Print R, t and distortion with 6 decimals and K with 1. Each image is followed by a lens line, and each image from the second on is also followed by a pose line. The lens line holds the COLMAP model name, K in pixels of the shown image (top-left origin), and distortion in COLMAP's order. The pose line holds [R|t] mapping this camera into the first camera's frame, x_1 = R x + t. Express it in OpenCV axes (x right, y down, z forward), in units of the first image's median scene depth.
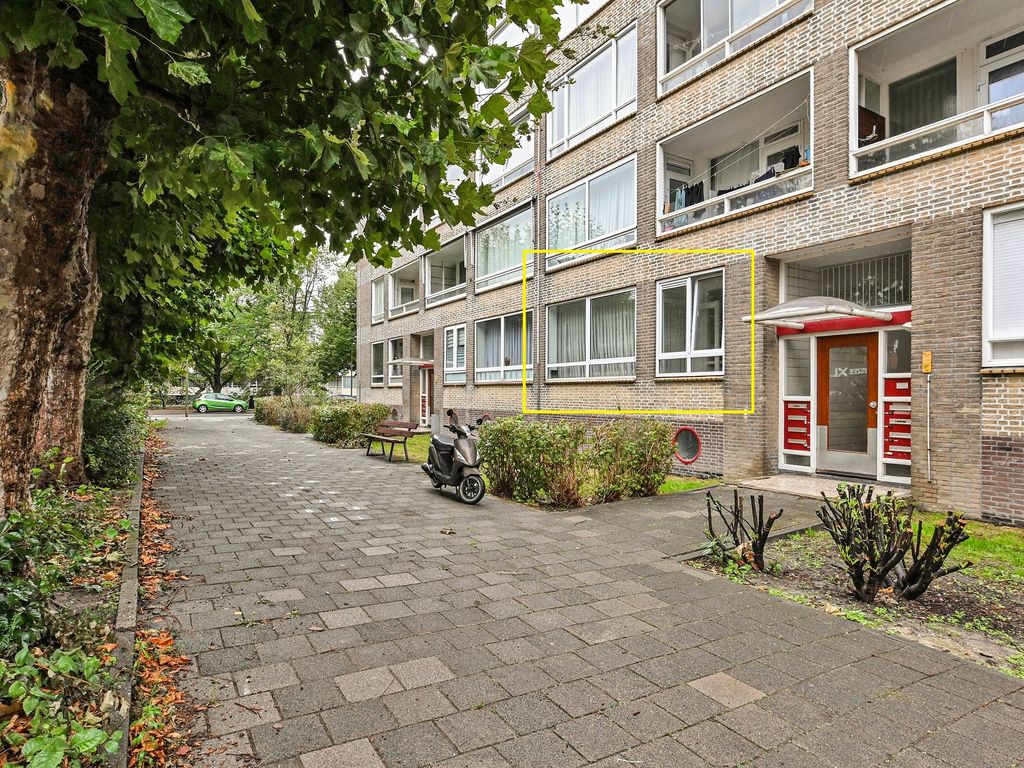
lens RADIAL K [[552.8, 0, 511.9], [0, 552.8, 391.5], [0, 0, 1]] dist [-0.000481, 0.000117]
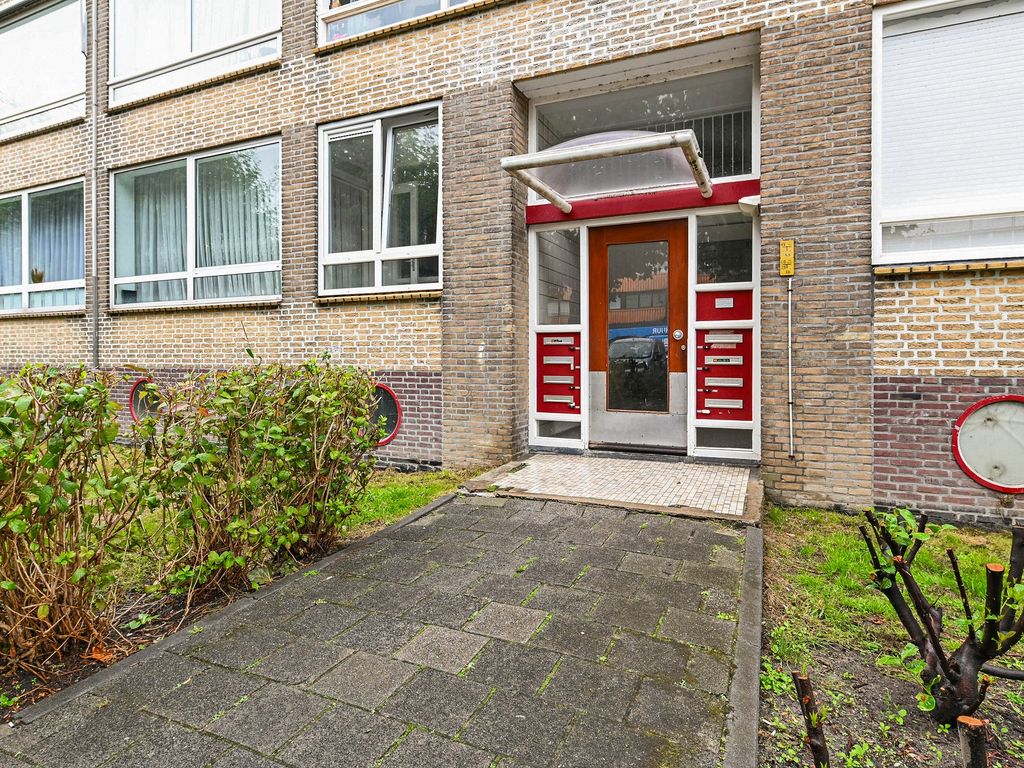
lens RADIAL K [[553.5, 0, 486.6], [0, 553.5, 360.1], [0, 0, 1]] dist [-0.011764, -0.001051]
pose [[0.836370, -0.011384, 0.548047, 0.122217], [0.002265, 0.999848, 0.017312, 0.038821], [-0.548161, -0.013238, 0.836268, 0.562371]]
